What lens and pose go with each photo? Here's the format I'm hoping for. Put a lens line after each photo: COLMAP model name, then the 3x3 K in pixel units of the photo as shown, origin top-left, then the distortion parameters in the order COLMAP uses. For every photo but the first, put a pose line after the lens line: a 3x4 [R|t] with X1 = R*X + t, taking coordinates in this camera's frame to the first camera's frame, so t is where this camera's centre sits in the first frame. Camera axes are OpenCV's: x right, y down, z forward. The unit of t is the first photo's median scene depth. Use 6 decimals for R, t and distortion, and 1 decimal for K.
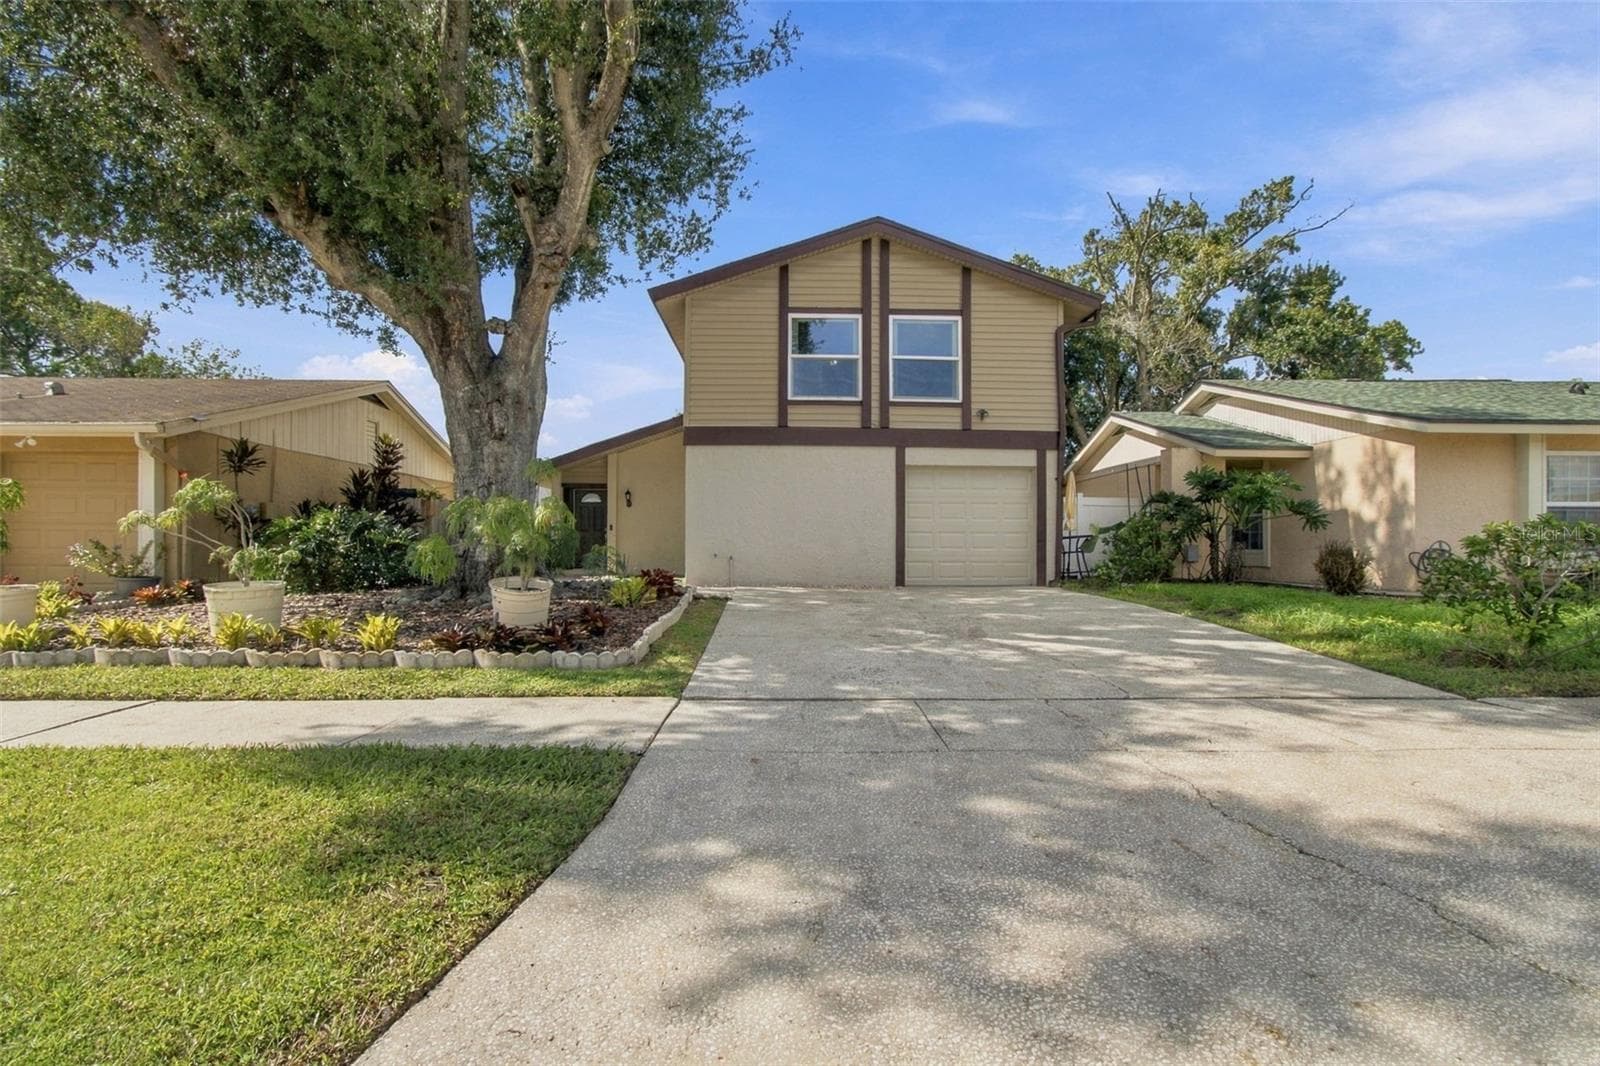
lens RADIAL K [[743.0, 0, 795.6], [0, 743.0, 539.6], [0, 0, 1]] dist [-0.023015, 0.001745]
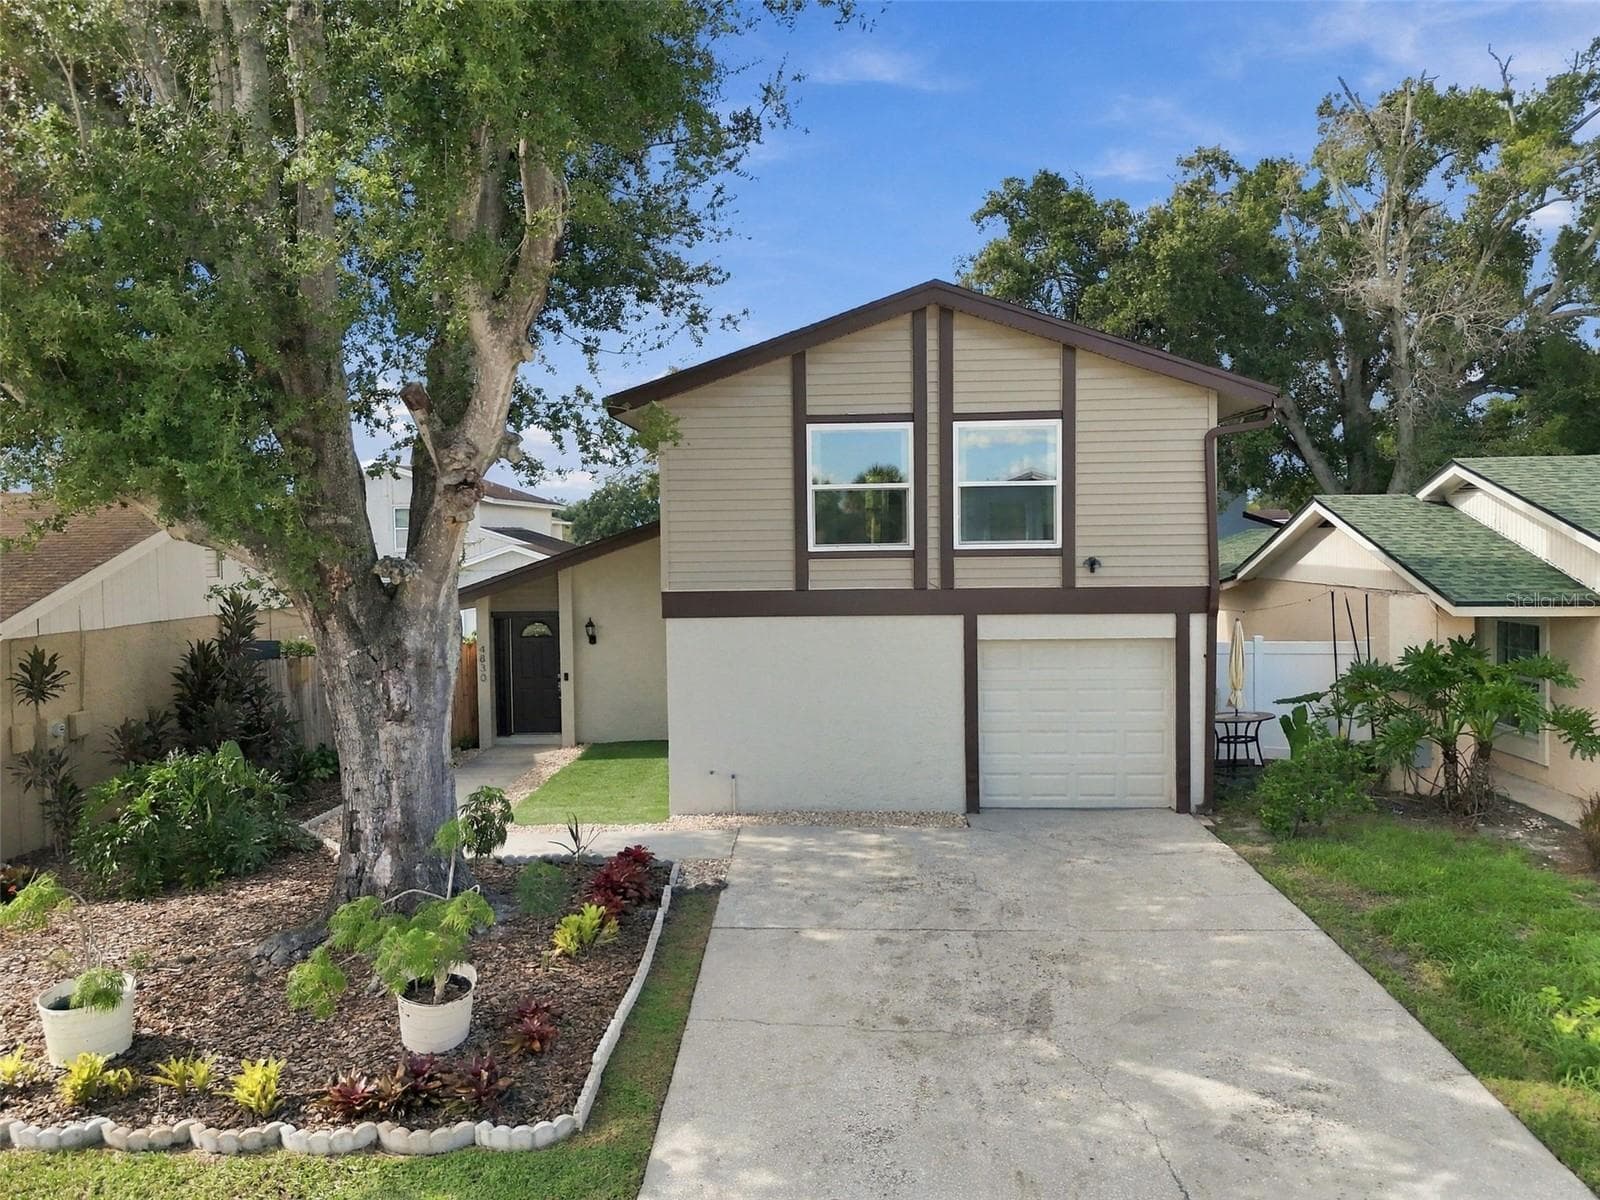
lens RADIAL K [[1174.7, 0, 800.3], [0, 1174.7, 593.9], [0, 0, 1]] dist [0.050296, -0.028180]
pose [[0.998407, -0.014082, -0.054636, 0.042652], [0.017245, 0.998175, 0.057865, -0.210609], [0.053721, -0.058715, 0.996828, -0.096666]]
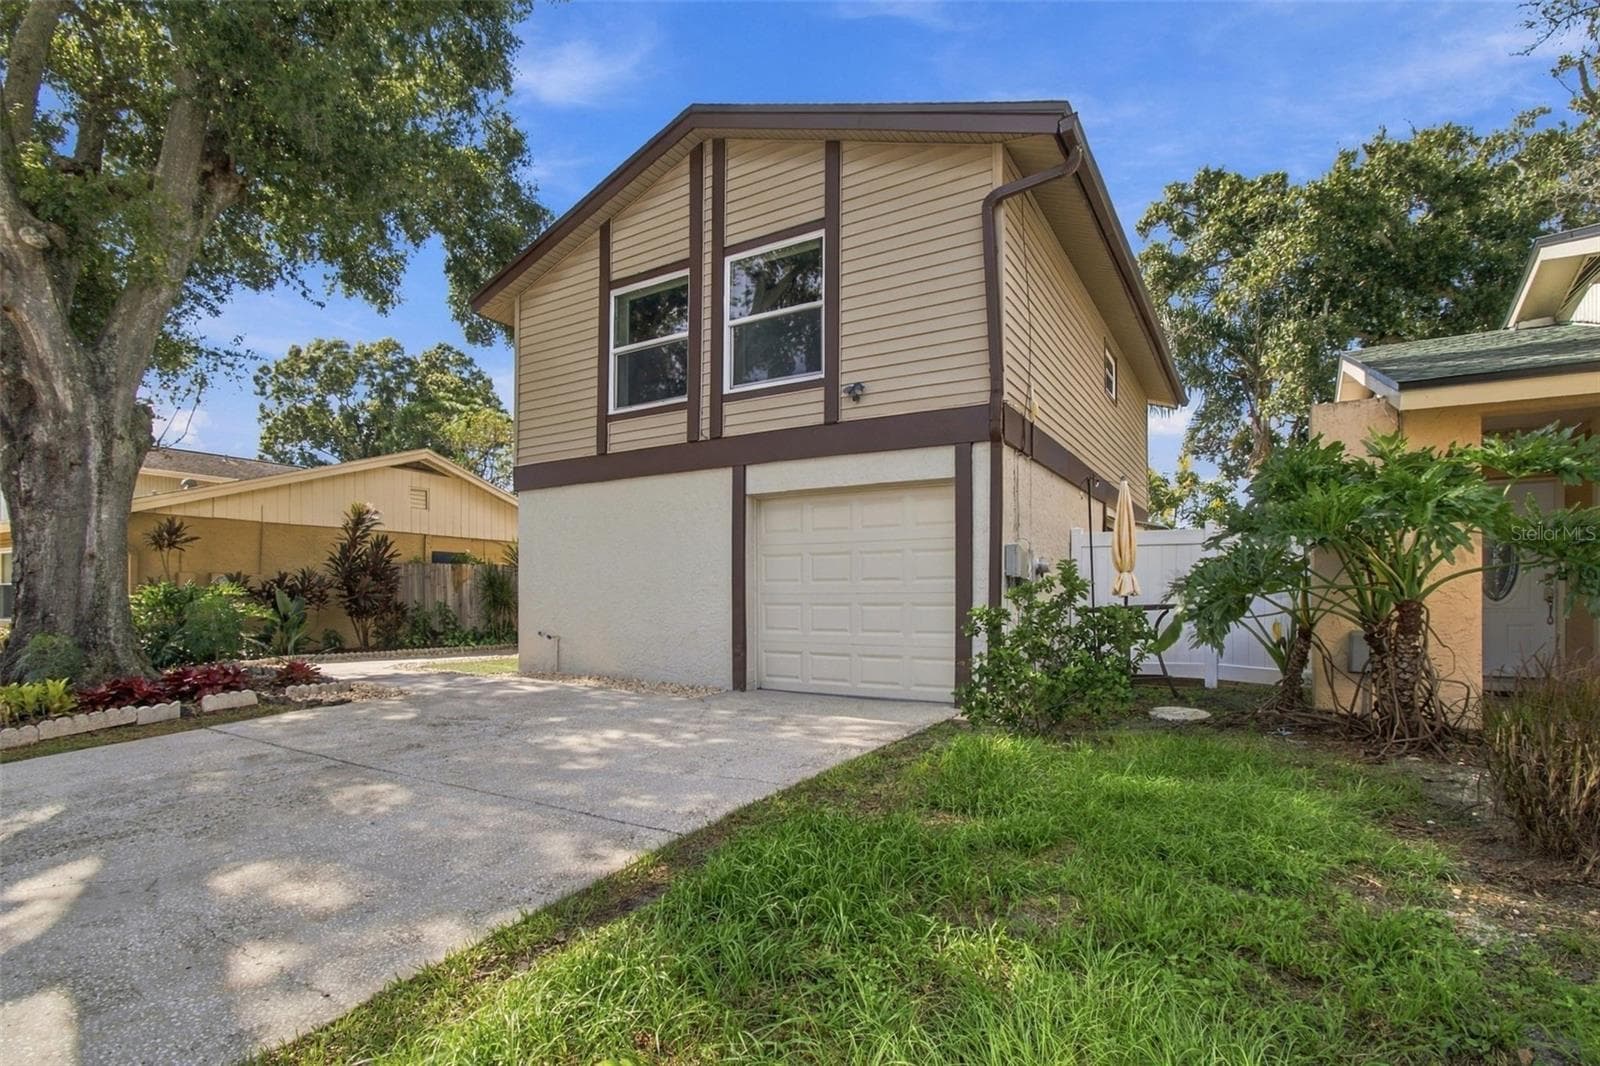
lens RADIAL K [[743.0, 0, 831.4], [0, 743.0, 594.2], [0, 0, 1]] dist [-0.023015, 0.001745]
pose [[0.840460, -0.005967, -0.541841, 0.538242], [0.005647, 0.999982, -0.002252, -0.016784], [0.541845, -0.001167, 0.840478, 0.525234]]
